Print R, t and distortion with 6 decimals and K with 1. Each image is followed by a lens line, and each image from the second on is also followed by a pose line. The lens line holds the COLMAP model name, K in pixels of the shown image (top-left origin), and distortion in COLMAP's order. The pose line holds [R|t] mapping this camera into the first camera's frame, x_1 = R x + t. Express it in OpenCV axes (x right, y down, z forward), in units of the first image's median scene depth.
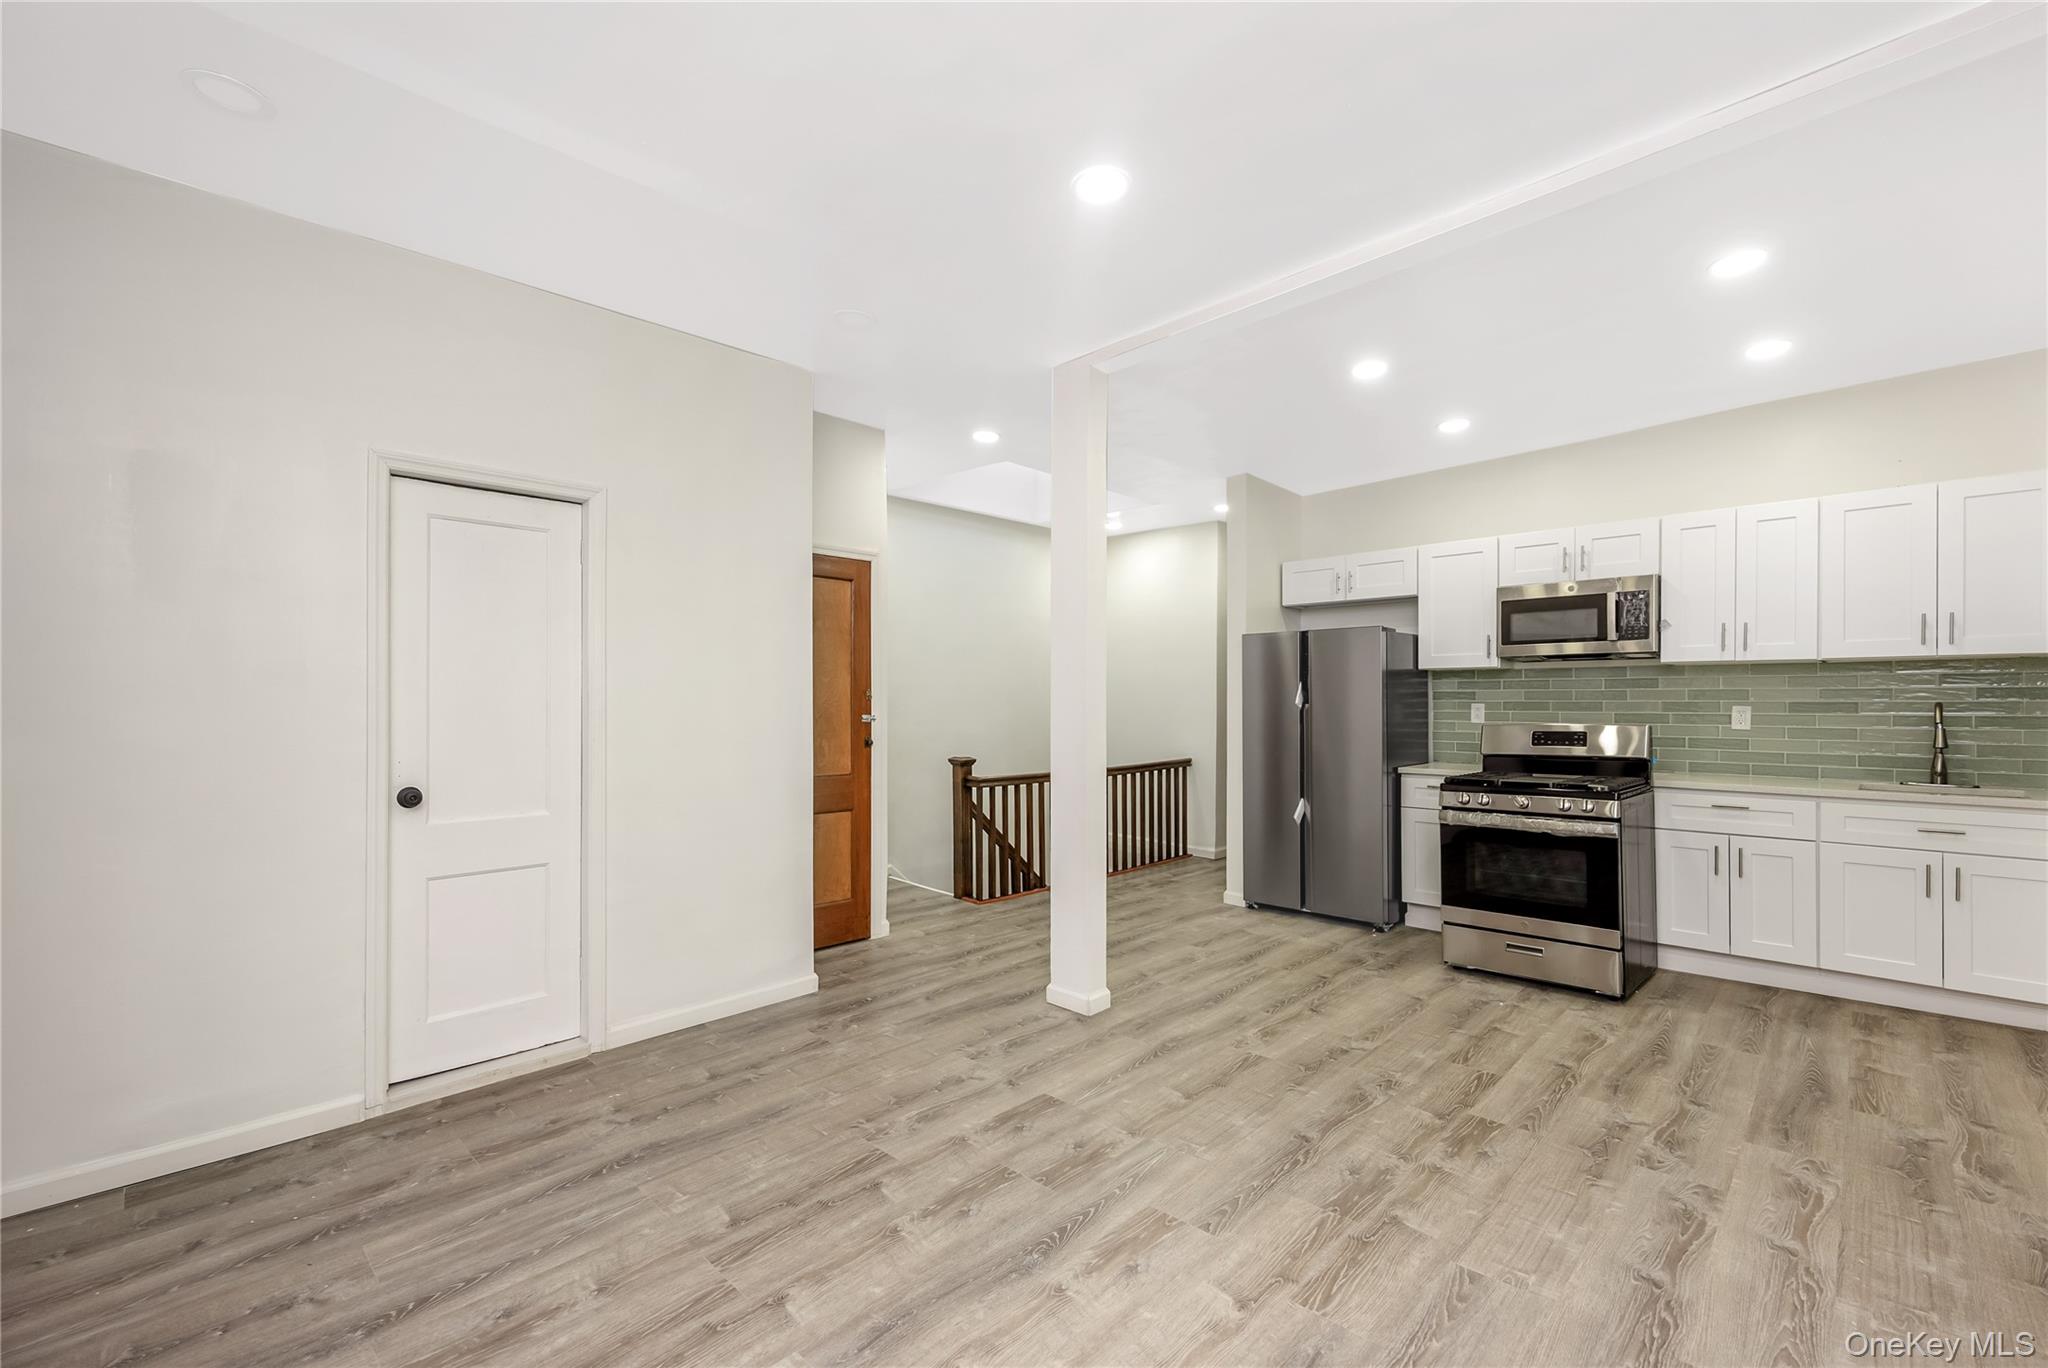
lens RADIAL K [[873.2, 0, 1040.4], [0, 873.2, 691.8], [0, 0, 1]] dist [-0.000021, -0.000049]
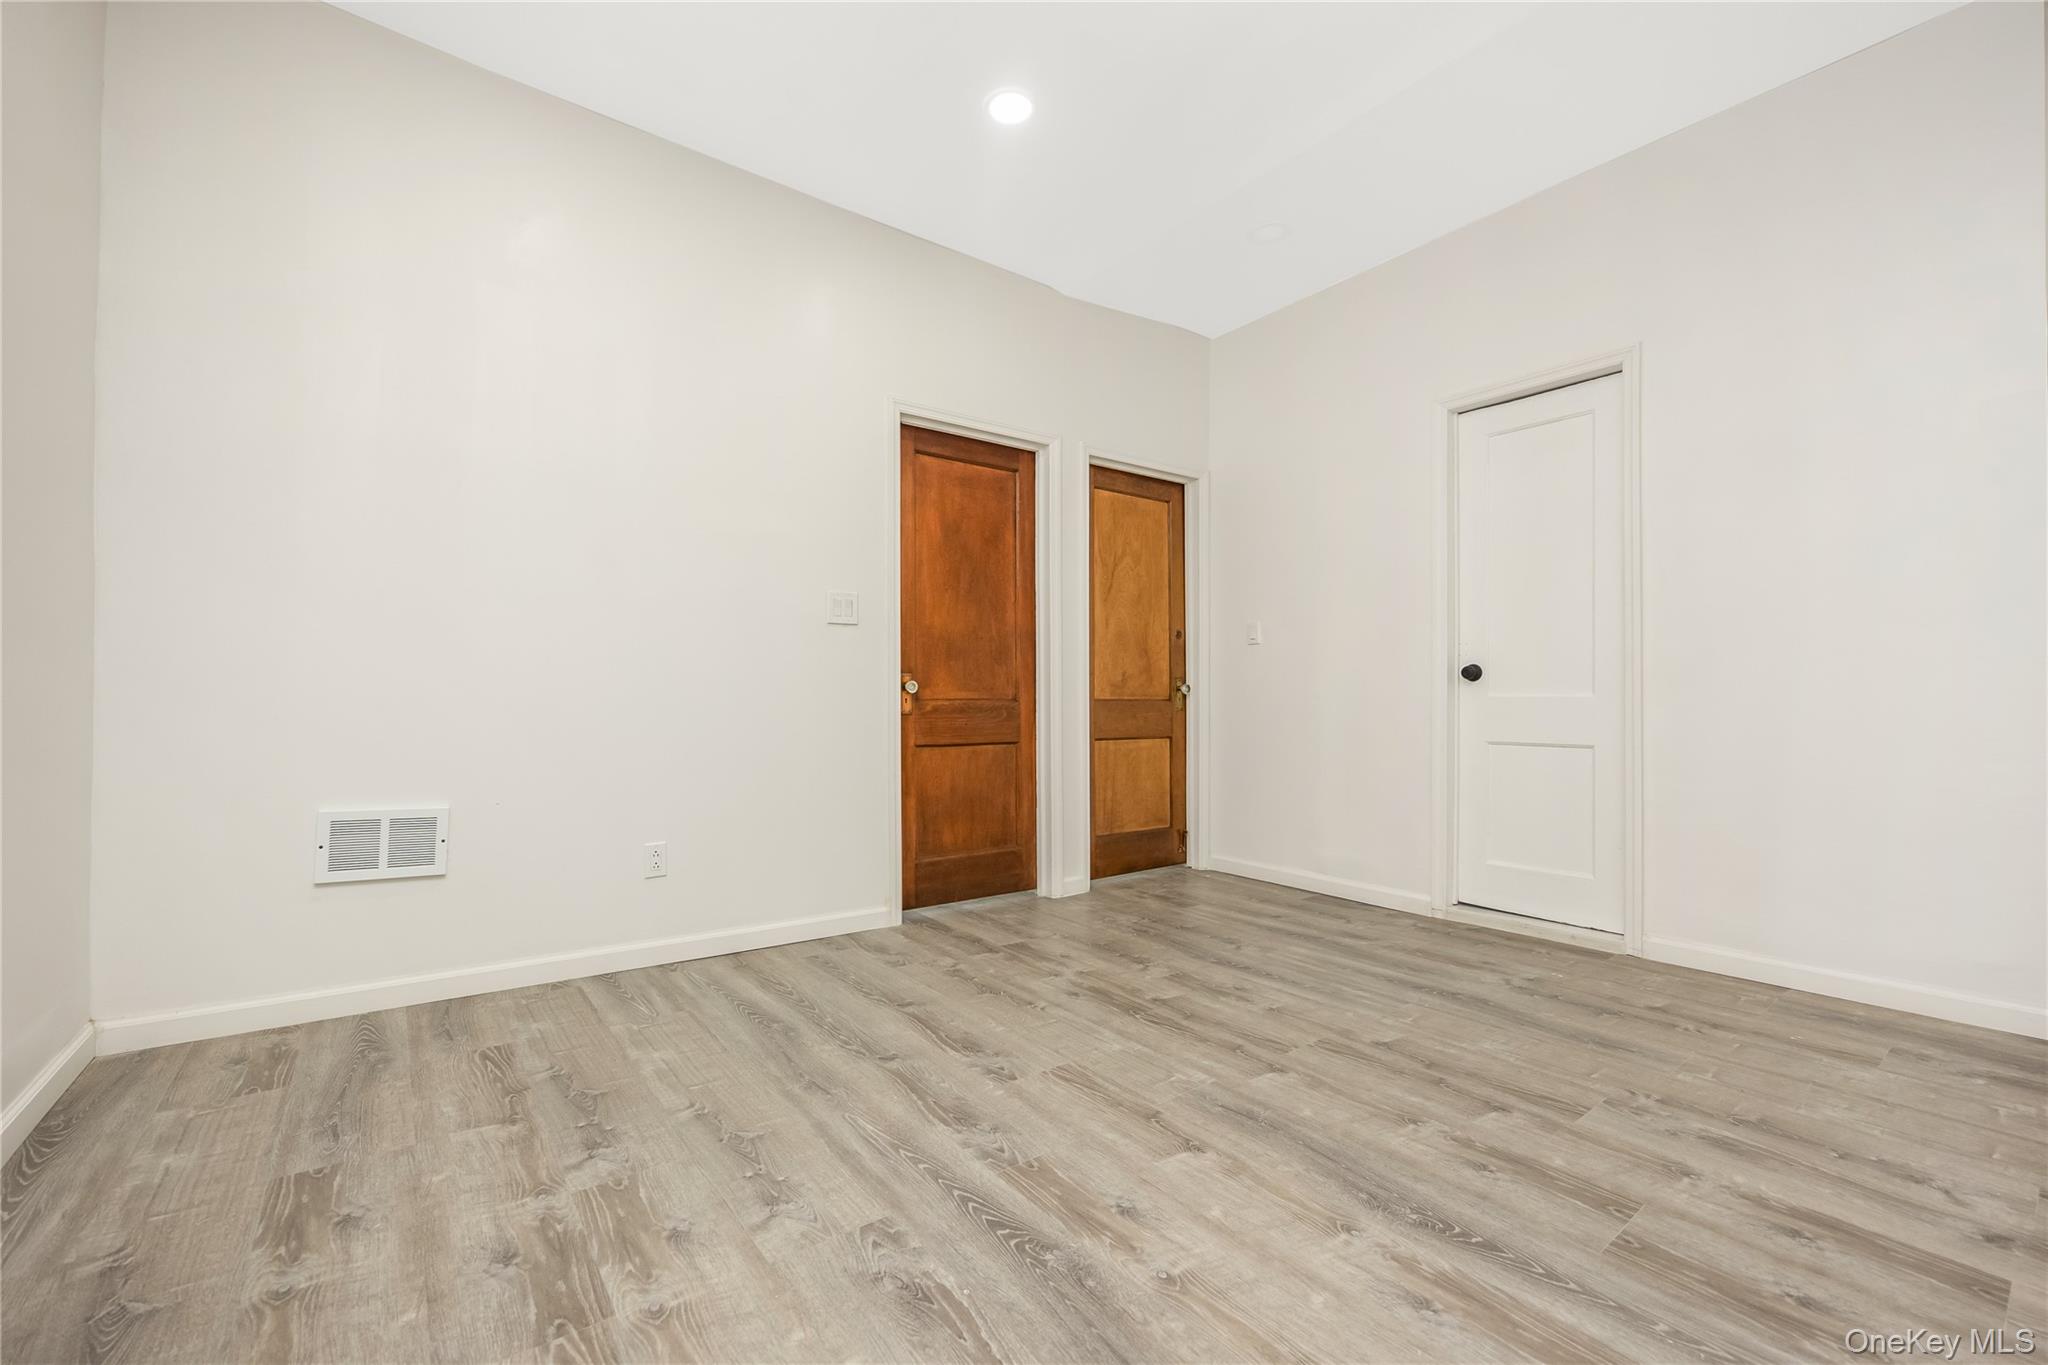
lens RADIAL K [[873.2, 0, 1040.9], [0, 873.2, 689.9], [0, 0, 1]] dist [-0.000021, -0.000049]
pose [[-0.167147, -0.017160, -0.985783, 0.650624], [0.011608, 0.999745, -0.019371, 0.181804], [0.985864, -0.014680, -0.166905, 0.690214]]
